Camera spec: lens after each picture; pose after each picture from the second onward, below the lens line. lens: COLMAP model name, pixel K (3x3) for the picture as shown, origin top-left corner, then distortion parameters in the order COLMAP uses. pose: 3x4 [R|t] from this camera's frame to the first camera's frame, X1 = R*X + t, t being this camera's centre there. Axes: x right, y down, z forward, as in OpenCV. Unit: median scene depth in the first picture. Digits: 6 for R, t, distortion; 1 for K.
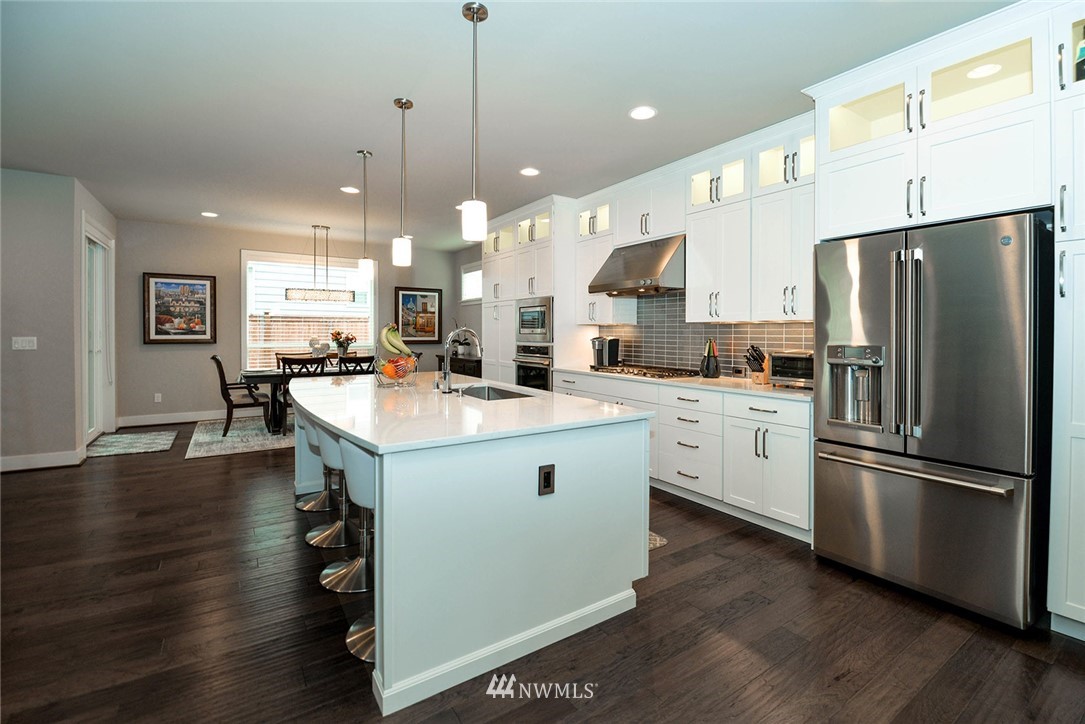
lens RADIAL K [[489.6, 0, 574.5], [0, 489.6, 341.6], [0, 0, 1]] dist [0.002047, -0.005722]
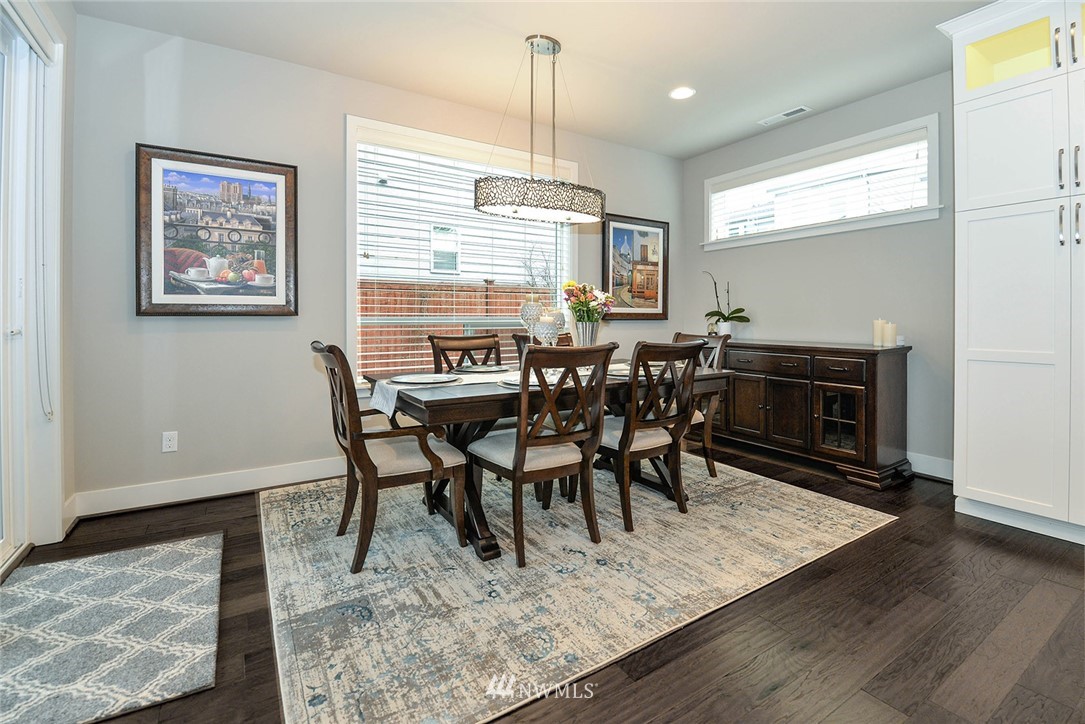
lens RADIAL K [[489.6, 0, 563.0], [0, 489.6, 322.0], [0, 0, 1]] dist [0.002047, -0.005722]
pose [[0.999988, -0.001212, -0.004696, -0.615028], [0.001180, 0.999976, -0.006878, 0.016761], [0.004704, 0.006872, 0.999965, 0.697345]]
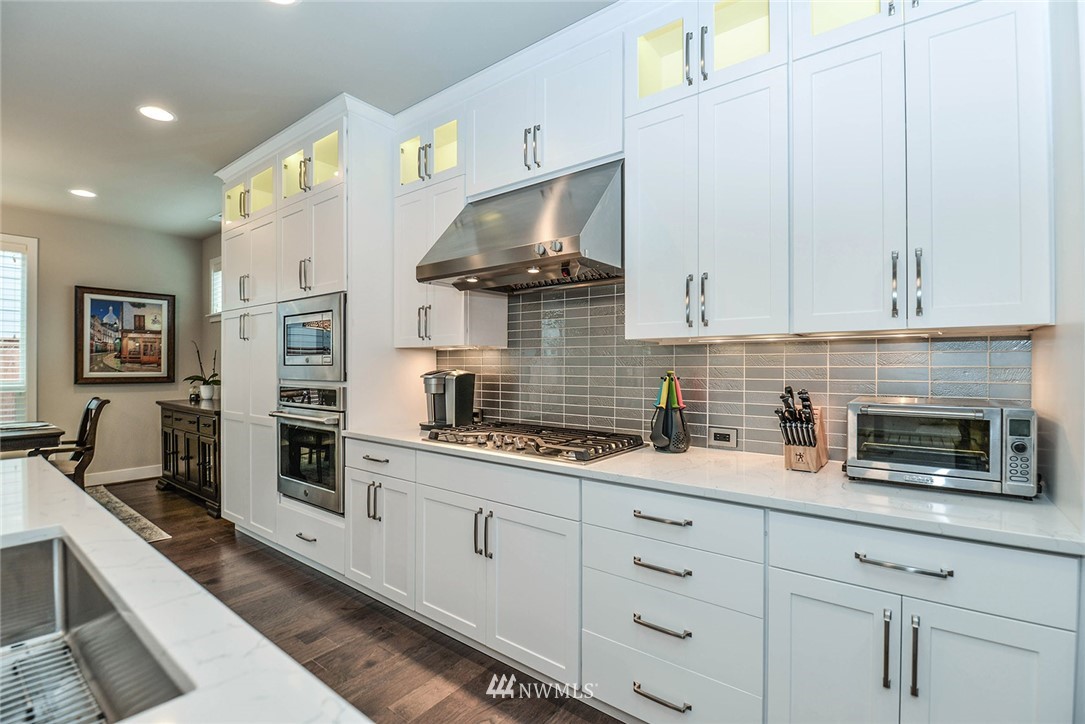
lens RADIAL K [[489.6, 0, 563.4], [0, 489.6, 367.4], [0, 0, 1]] dist [0.002047, -0.005722]
pose [[0.951894, -0.001488, 0.306425, 0.015314], [0.006309, 0.999871, -0.014745, -0.003575], [-0.306364, 0.015969, 0.951781, 0.404573]]
